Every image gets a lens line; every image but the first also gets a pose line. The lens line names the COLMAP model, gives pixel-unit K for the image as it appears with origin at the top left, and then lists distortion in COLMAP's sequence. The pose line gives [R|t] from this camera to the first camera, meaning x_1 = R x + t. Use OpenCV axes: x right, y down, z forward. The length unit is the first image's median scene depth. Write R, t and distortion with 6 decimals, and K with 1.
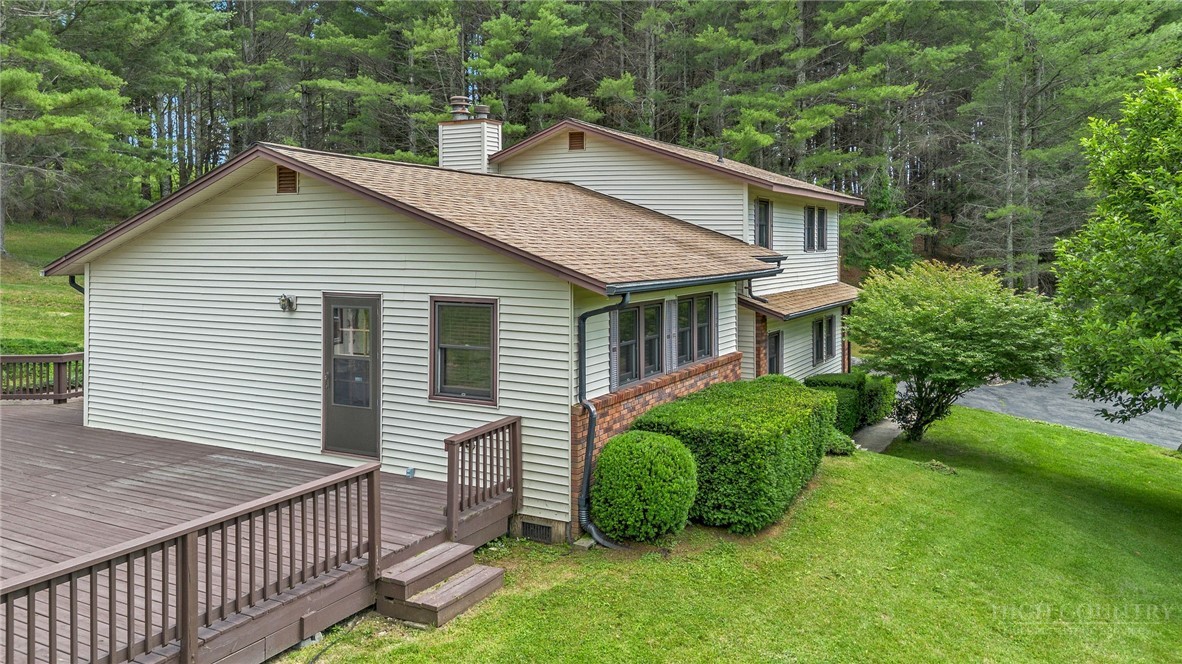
lens RADIAL K [[854.4, 0, 599.8], [0, 854.4, 242.1], [0, 0, 1]] dist [0.064470, -0.052928]
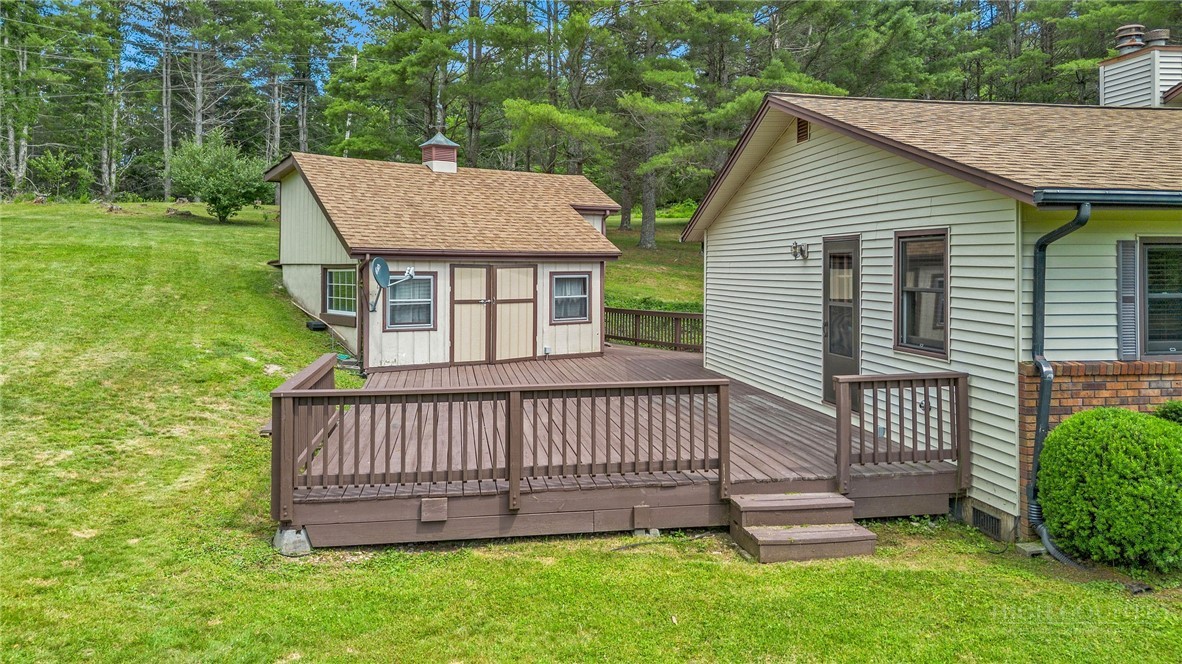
lens RADIAL K [[854.4, 0, 607.0], [0, 854.4, 264.1], [0, 0, 1]] dist [0.064470, -0.052928]
pose [[0.618725, -0.002259, -0.785604, 0.307630], [-0.002613, 0.999984, -0.004933, 0.100803], [0.785603, 0.005105, 0.618710, 0.229669]]
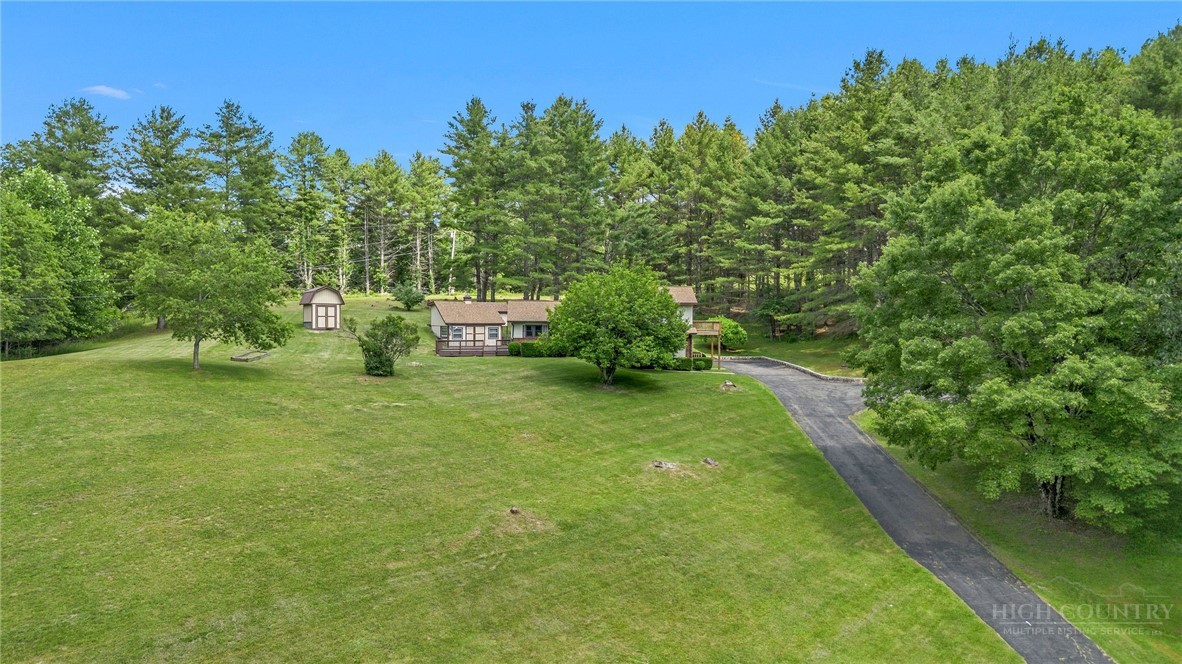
lens RADIAL K [[854.4, 0, 595.4], [0, 854.4, 329.2], [0, 0, 1]] dist [0.064470, -0.052928]
pose [[0.504482, 0.010679, -0.863356, 5.870631], [-0.004013, 0.999942, 0.010023, 0.043731], [0.863413, -0.001592, 0.504496, -1.803949]]
